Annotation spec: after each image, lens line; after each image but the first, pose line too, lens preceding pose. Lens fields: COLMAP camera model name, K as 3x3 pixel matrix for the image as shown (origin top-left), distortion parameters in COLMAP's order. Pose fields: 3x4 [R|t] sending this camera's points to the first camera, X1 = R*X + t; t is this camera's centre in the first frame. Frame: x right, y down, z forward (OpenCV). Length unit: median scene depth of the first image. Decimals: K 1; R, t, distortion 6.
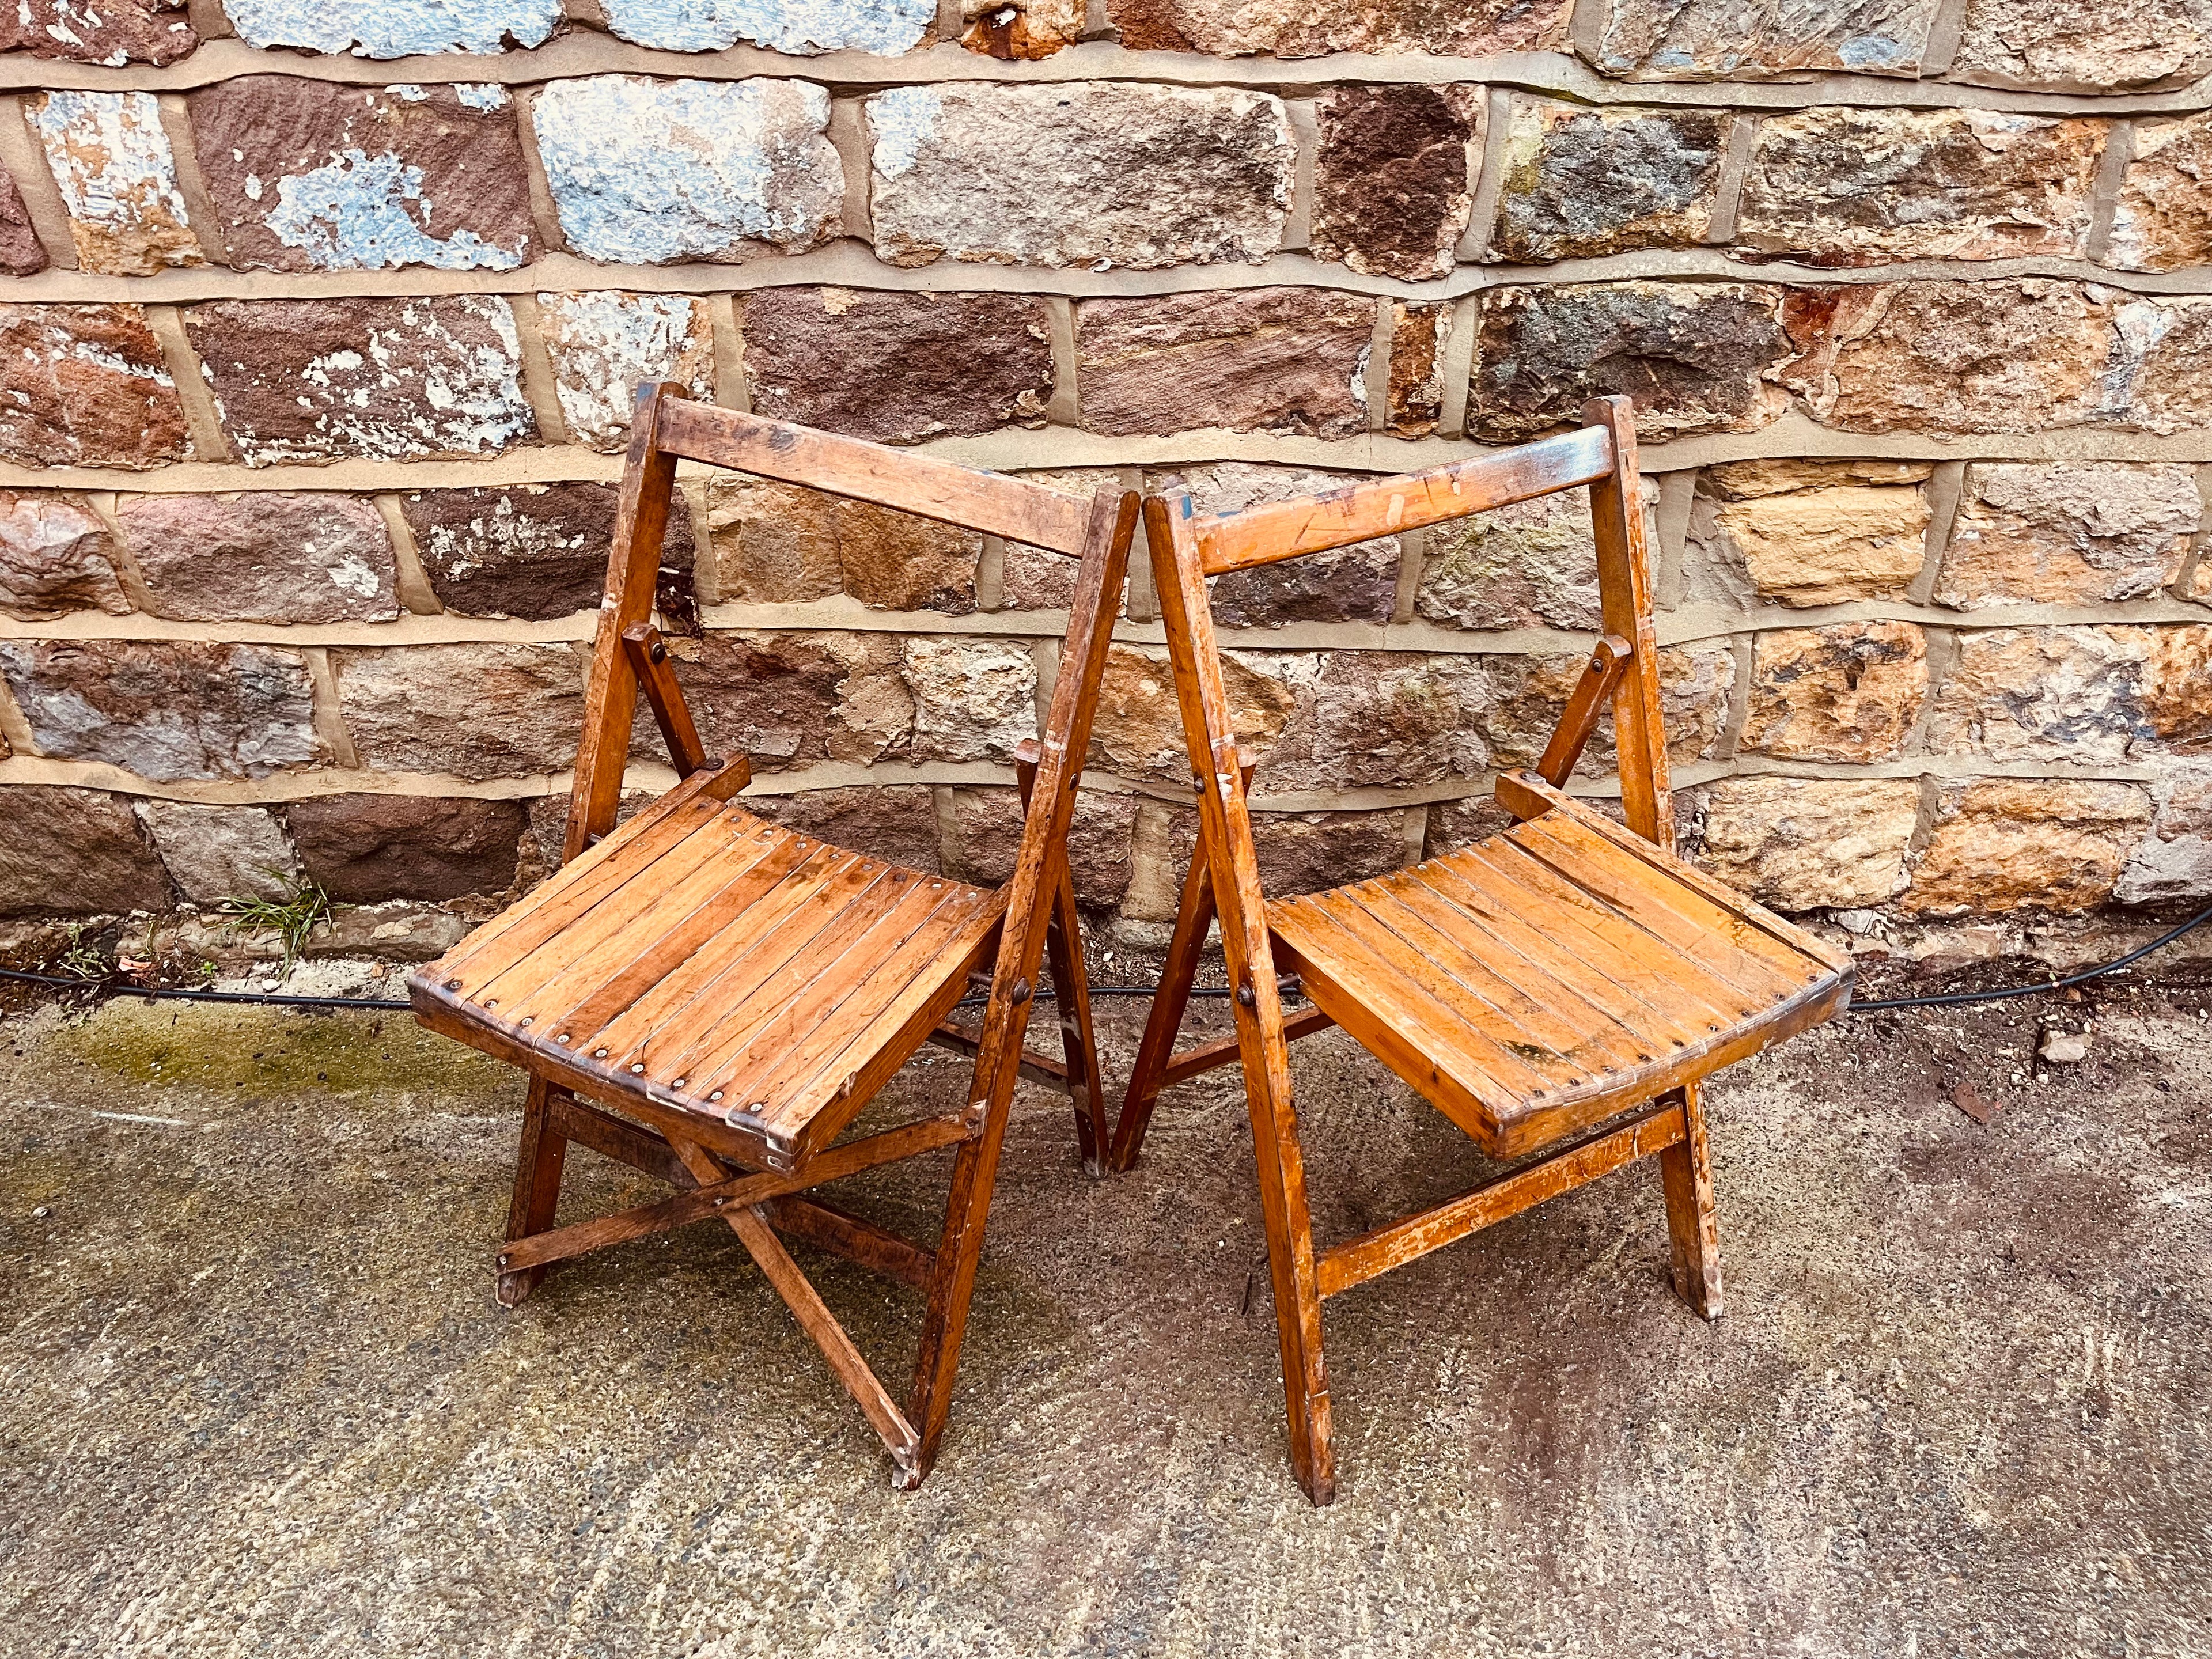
lens RADIAL K [[1676.0, 0, 1111.6], [0, 1676.0, 835.5], [0, 0, 1]] dist [0.064256, -0.087193]
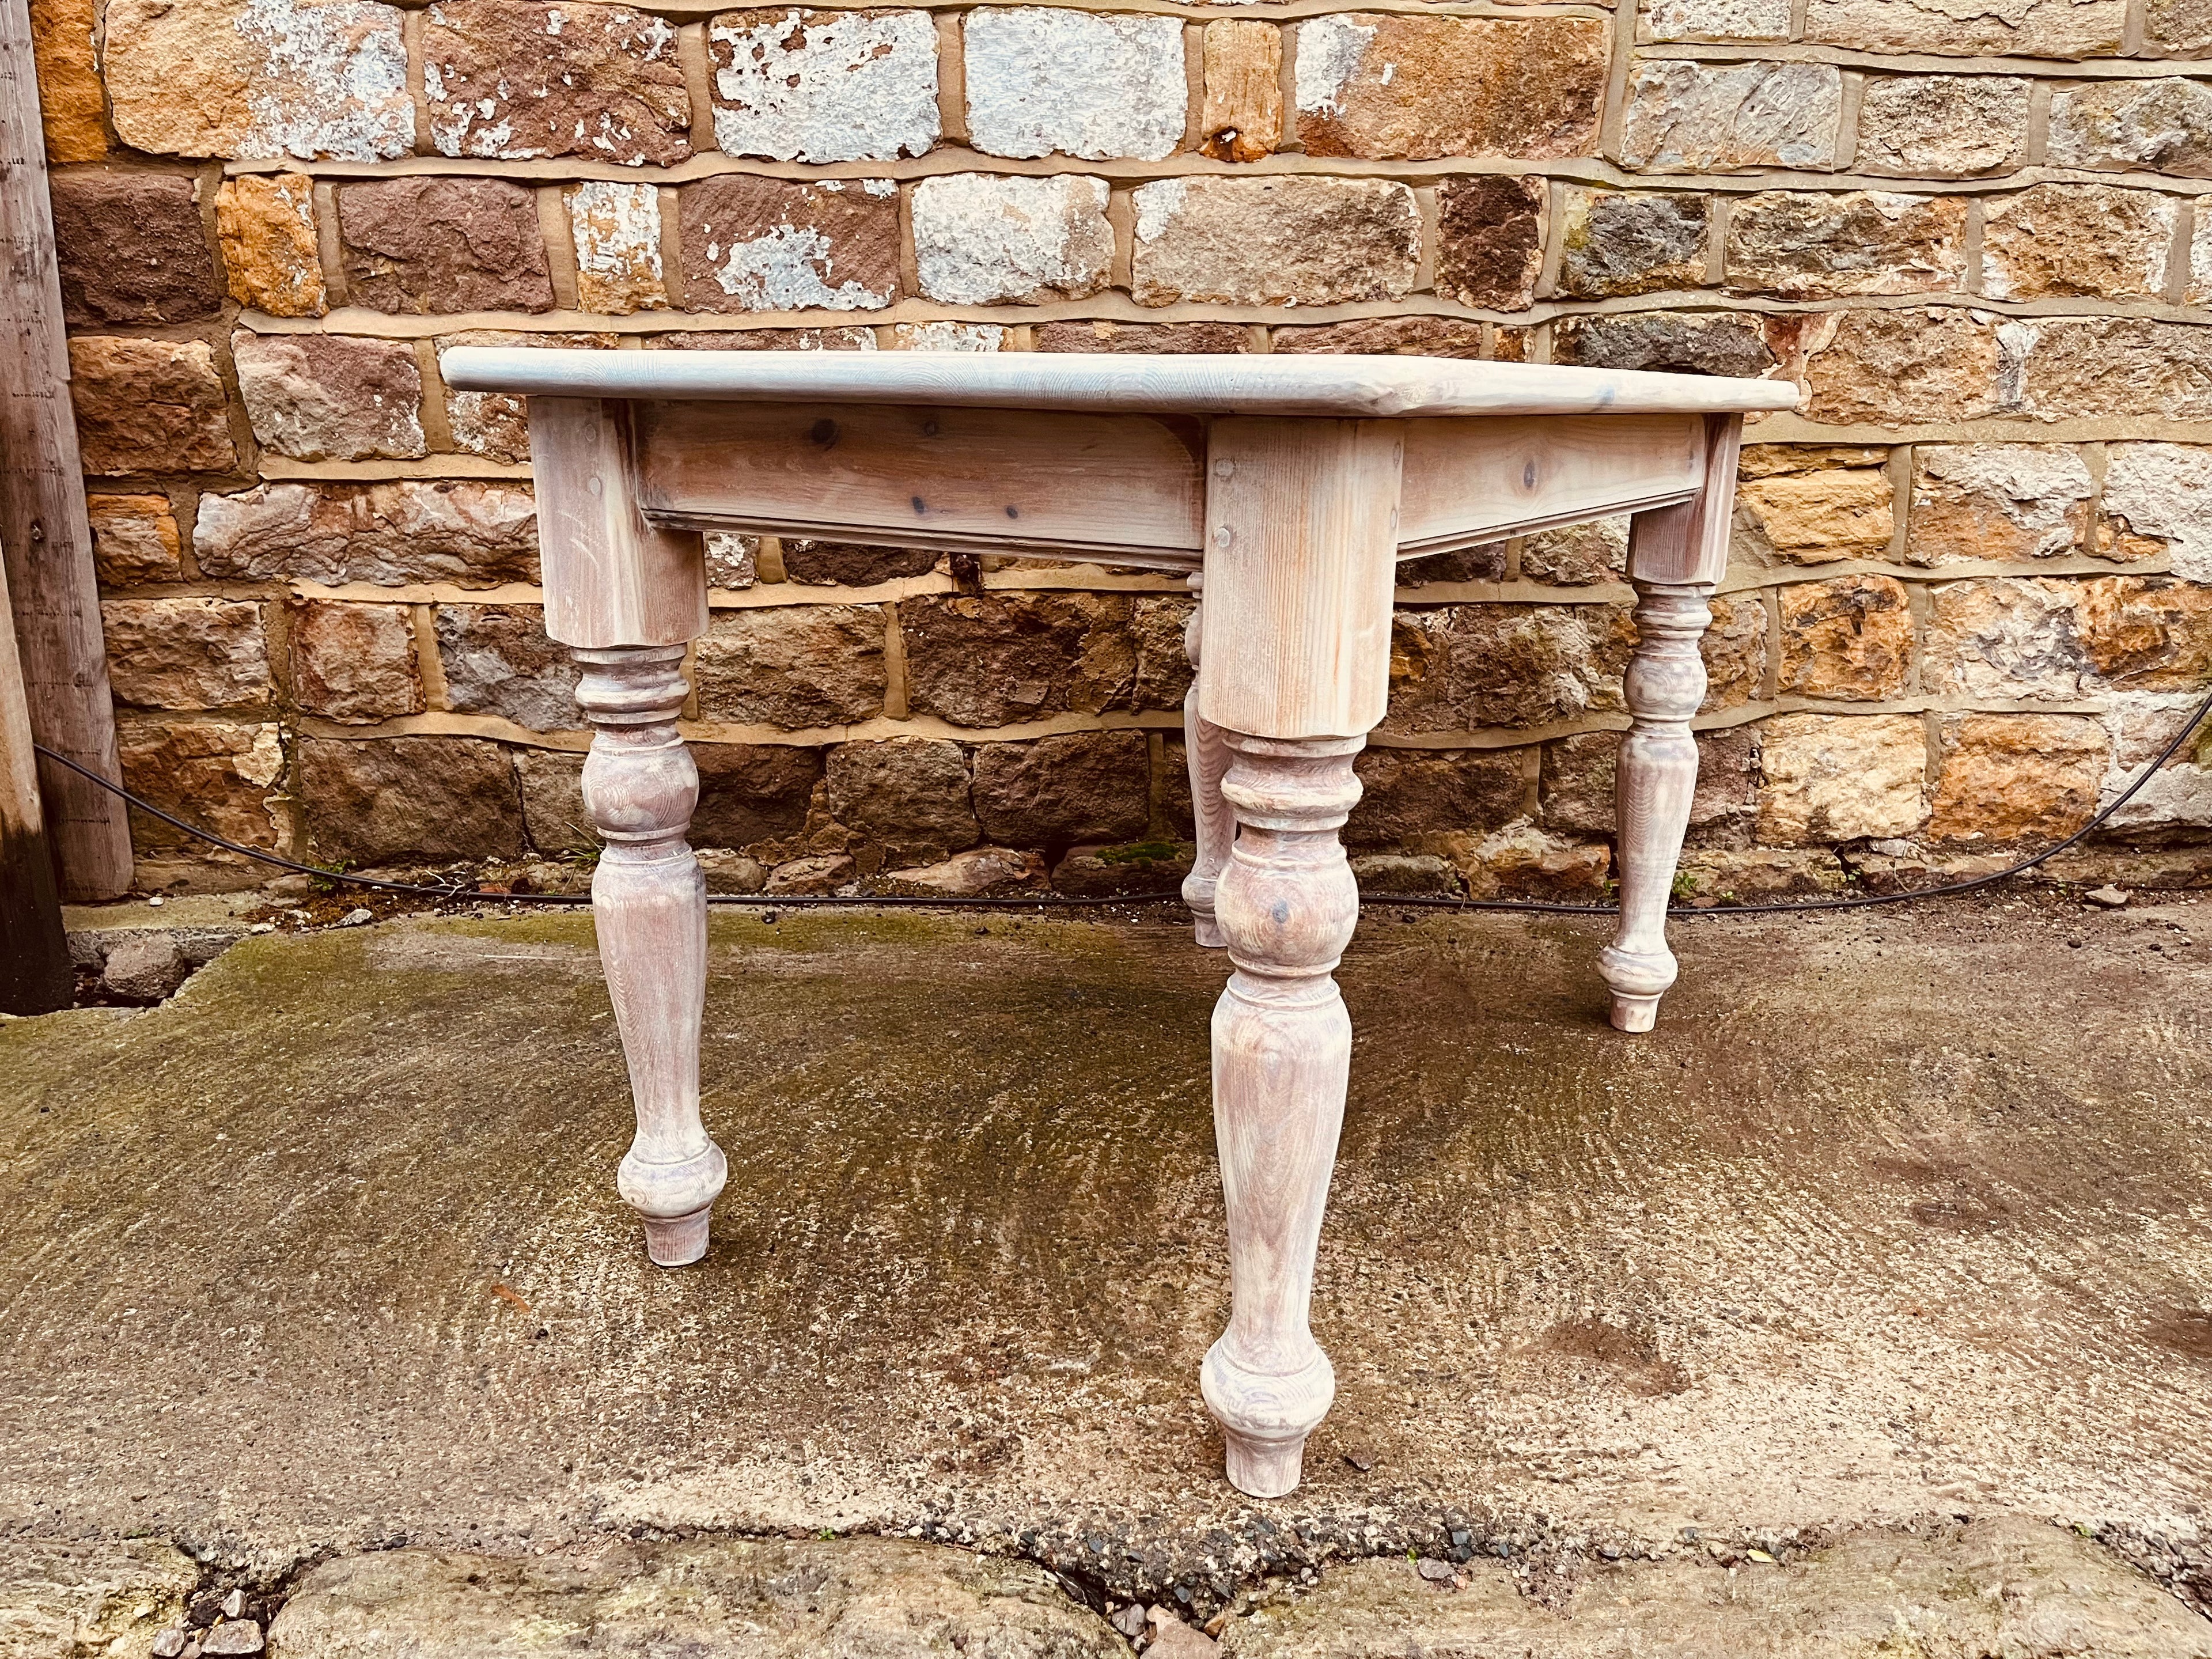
lens RADIAL K [[1676.0, 0, 1106.7], [0, 1676.0, 828.8], [0, 0, 1]] dist [0.064256, -0.087193]
pose [[0.999538, -0.019308, 0.023489, -0.201414], [0.026318, 0.936254, -0.350336, 0.573080], [-0.015227, 0.350792, 0.936330, -0.183079]]
